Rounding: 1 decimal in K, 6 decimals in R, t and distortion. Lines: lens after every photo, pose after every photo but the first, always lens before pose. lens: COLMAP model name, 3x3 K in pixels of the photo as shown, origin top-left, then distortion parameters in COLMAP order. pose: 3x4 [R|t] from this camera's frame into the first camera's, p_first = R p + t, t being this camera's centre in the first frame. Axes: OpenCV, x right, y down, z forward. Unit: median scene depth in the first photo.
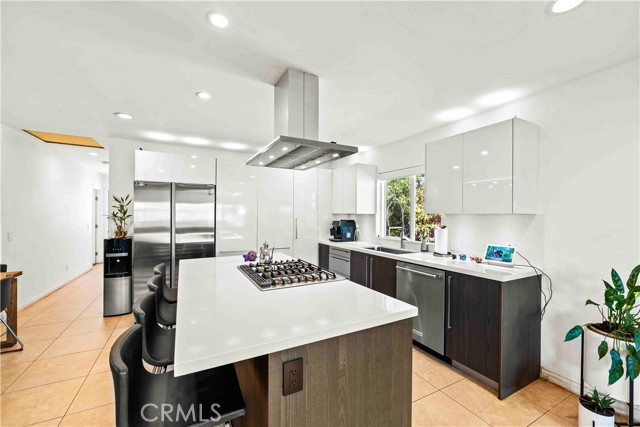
lens RADIAL K [[258.5, 0, 318.7], [0, 258.5, 215.2], [0, 0, 1]] dist [-0.002384, -0.000647]
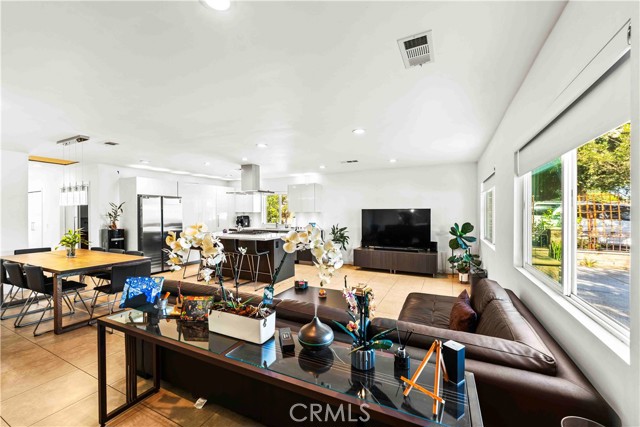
lens RADIAL K [[258.5, 0, 318.7], [0, 258.5, 214.5], [0, 0, 1]] dist [-0.002384, -0.000647]
pose [[0.817591, -0.016345, 0.575567, -0.666762], [0.010531, 0.999854, 0.013435, -0.010767], [-0.575703, -0.004923, 0.817644, -1.041116]]
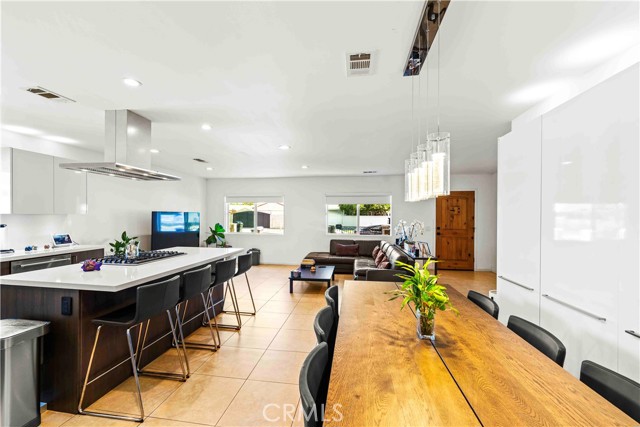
lens RADIAL K [[258.5, 0, 321.7], [0, 258.5, 217.5], [0, 0, 1]] dist [-0.002384, -0.000647]
pose [[-0.814141, -0.017692, 0.580398, -1.001162], [-0.015927, 0.999840, 0.008136, -0.012959], [-0.580449, -0.002620, -0.814292, 0.910053]]
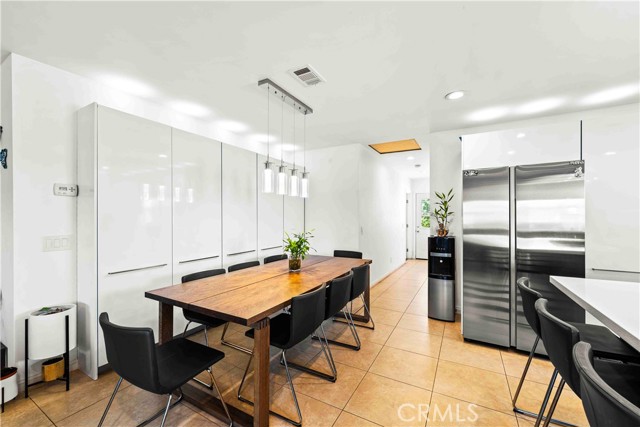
lens RADIAL K [[258.5, 0, 319.0], [0, 258.5, 213.2], [0, 0, 1]] dist [-0.002384, -0.000647]
pose [[0.535243, -0.016258, -0.844542, -0.222349], [-0.000303, 0.999811, -0.019439, 0.021366], [0.844698, 0.010661, 0.535137, 0.126438]]
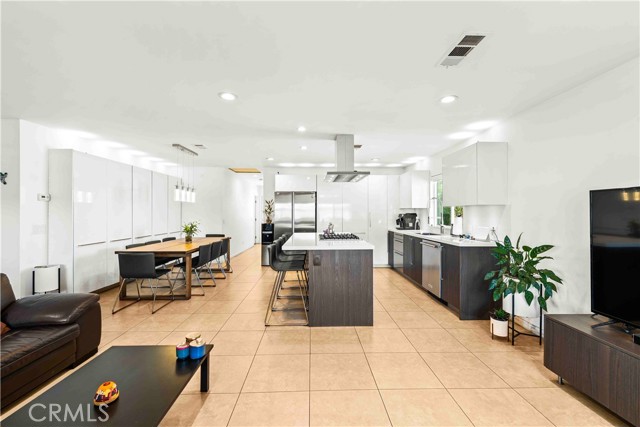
lens RADIAL K [[258.5, 0, 321.0], [0, 258.5, 208.7], [0, 0, 1]] dist [-0.002384, -0.000647]
pose [[0.899636, -0.014692, -0.436393, 0.351815], [0.006067, 0.999758, -0.021152, 0.027093], [0.436598, 0.016381, 0.899507, -0.469447]]
